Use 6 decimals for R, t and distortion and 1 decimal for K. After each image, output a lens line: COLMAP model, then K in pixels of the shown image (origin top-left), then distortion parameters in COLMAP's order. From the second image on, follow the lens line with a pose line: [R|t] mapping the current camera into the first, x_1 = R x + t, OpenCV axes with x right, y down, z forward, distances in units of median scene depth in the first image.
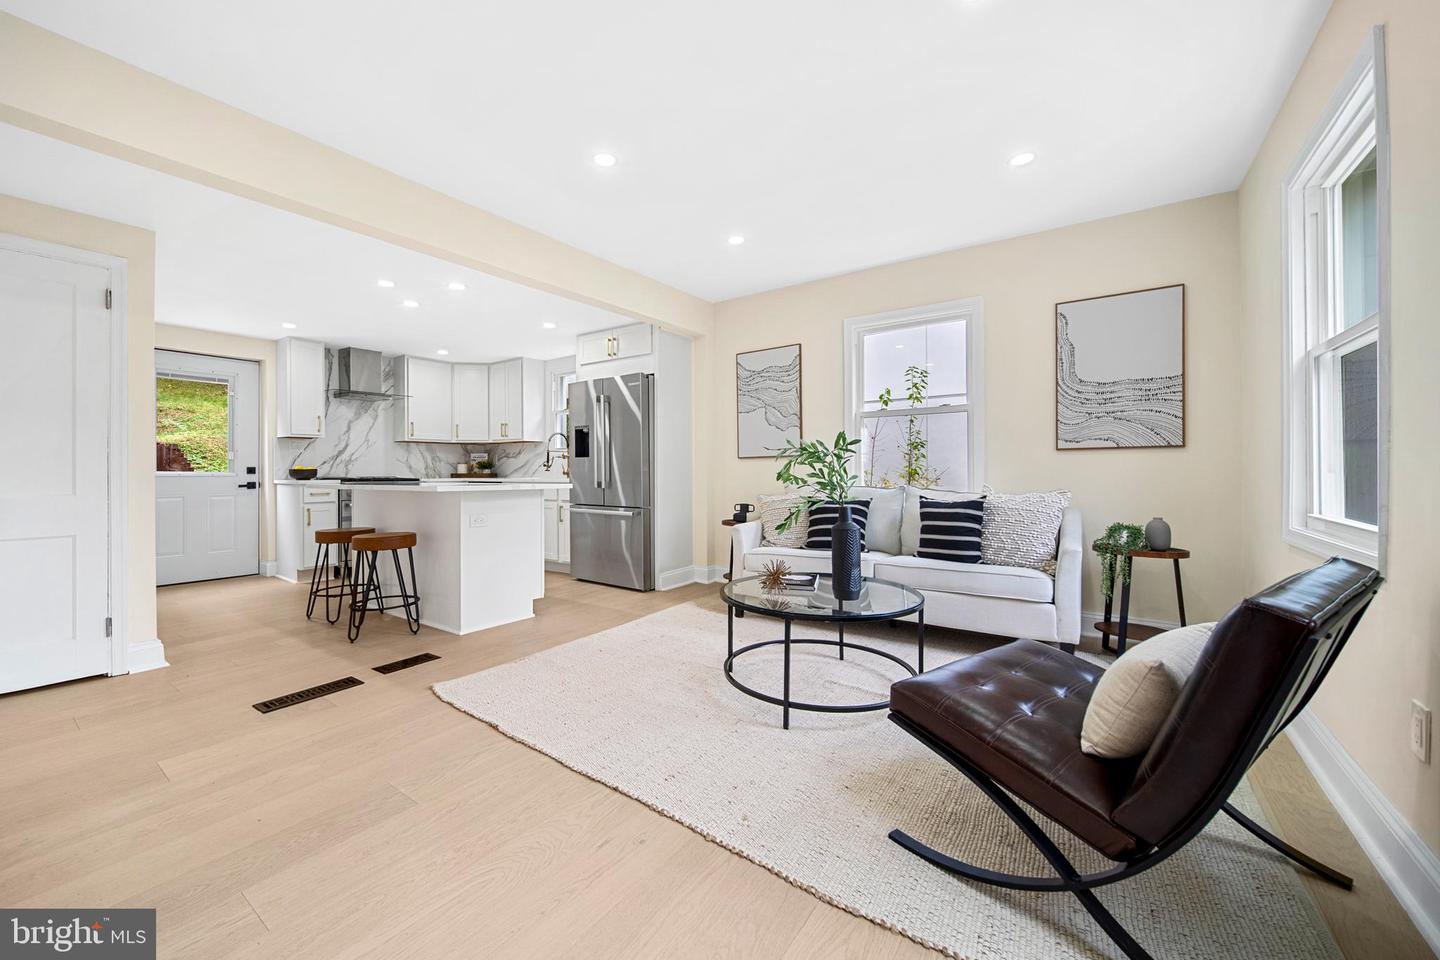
lens RADIAL K [[555.4, 0, 698.4], [0, 555.4, 472.6], [0, 0, 1]] dist [-0.000138, -0.000010]
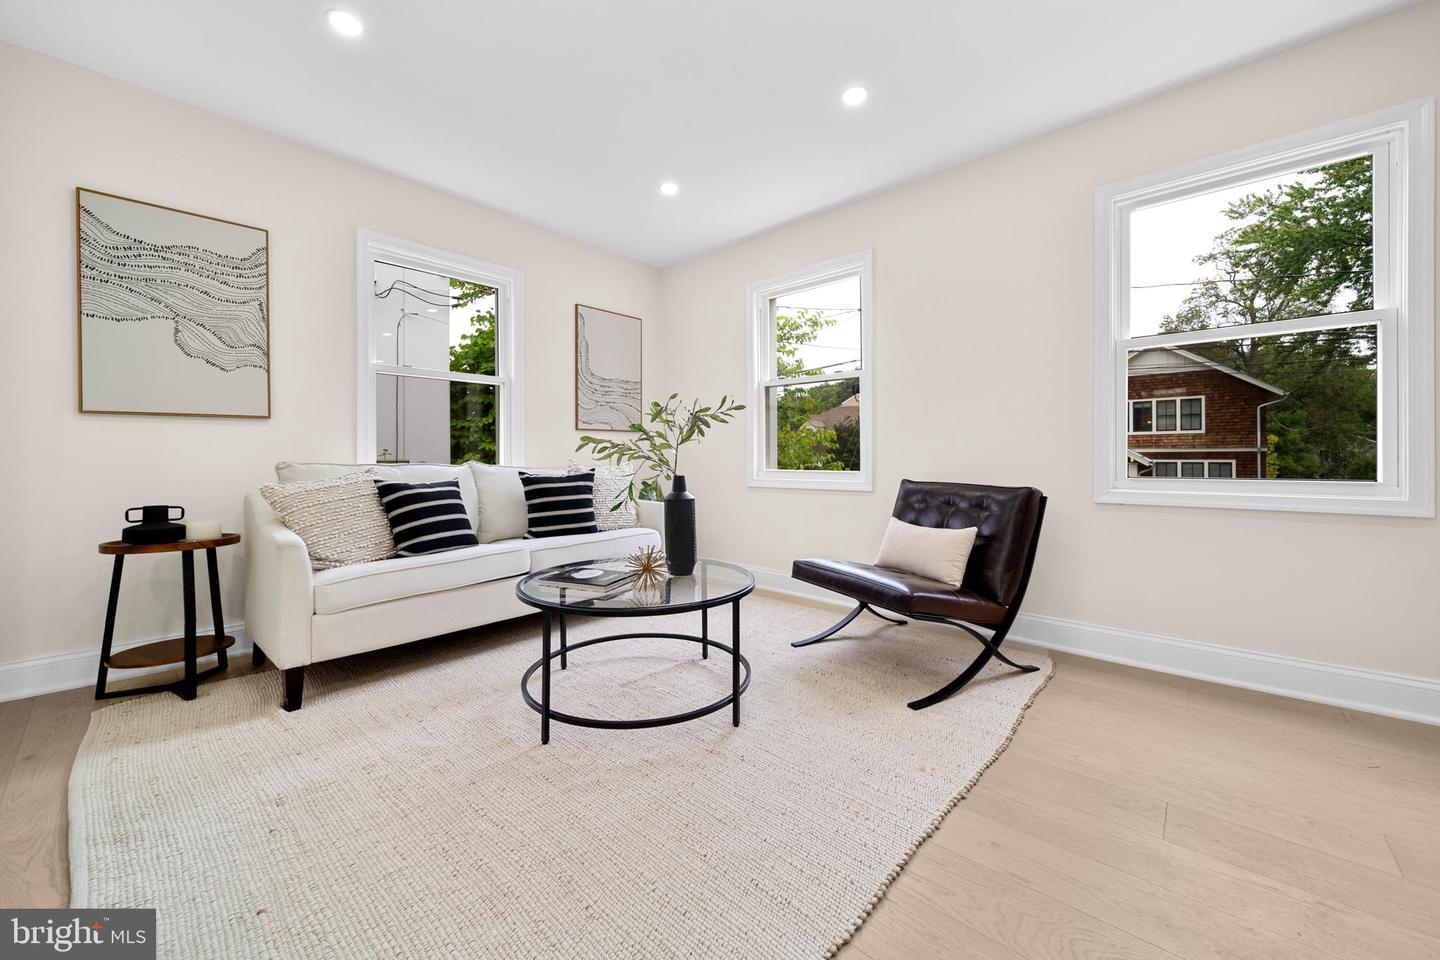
lens RADIAL K [[540.4, 0, 712.7], [0, 540.4, 455.6], [0, 0, 1]] dist [-0.001444, -0.000308]
pose [[0.106930, 0.008510, 0.994230, -0.291398], [0.008186, 0.999922, -0.009439, 0.017170], [-0.994233, 0.009148, 0.106852, 0.391674]]
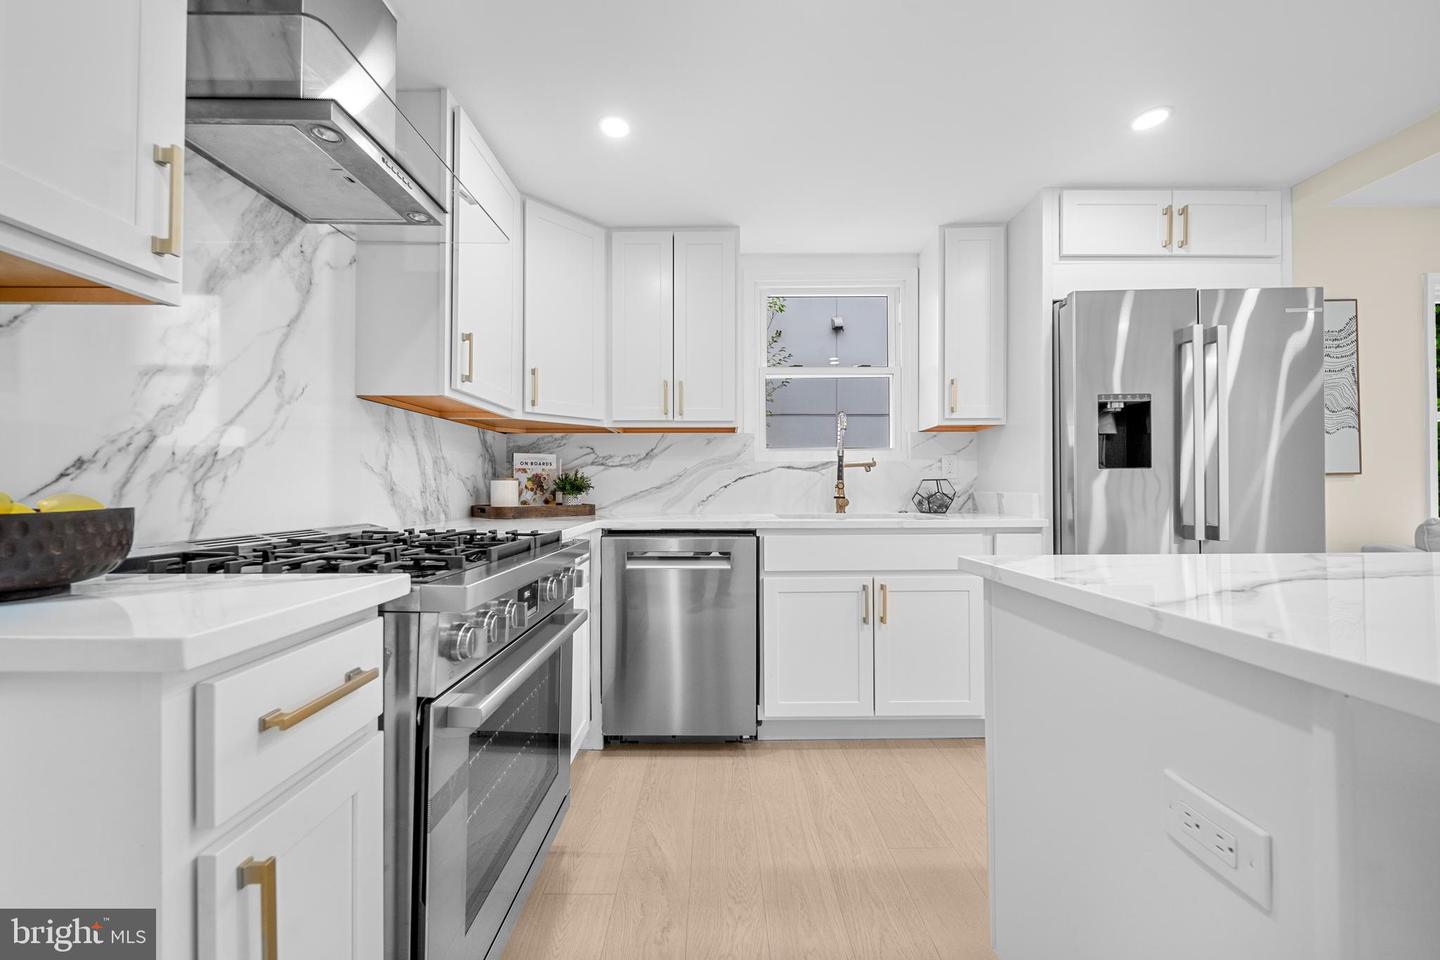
lens RADIAL K [[516.1, 0, 715.6], [0, 516.1, 484.2], [0, 0, 1]] dist [-0.000607, -0.000119]
pose [[0.807932, 0.005203, 0.589253, -0.650400], [0.001959, 0.999932, -0.011516, -0.010865], [-0.589273, 0.010459, 0.807867, 0.811824]]
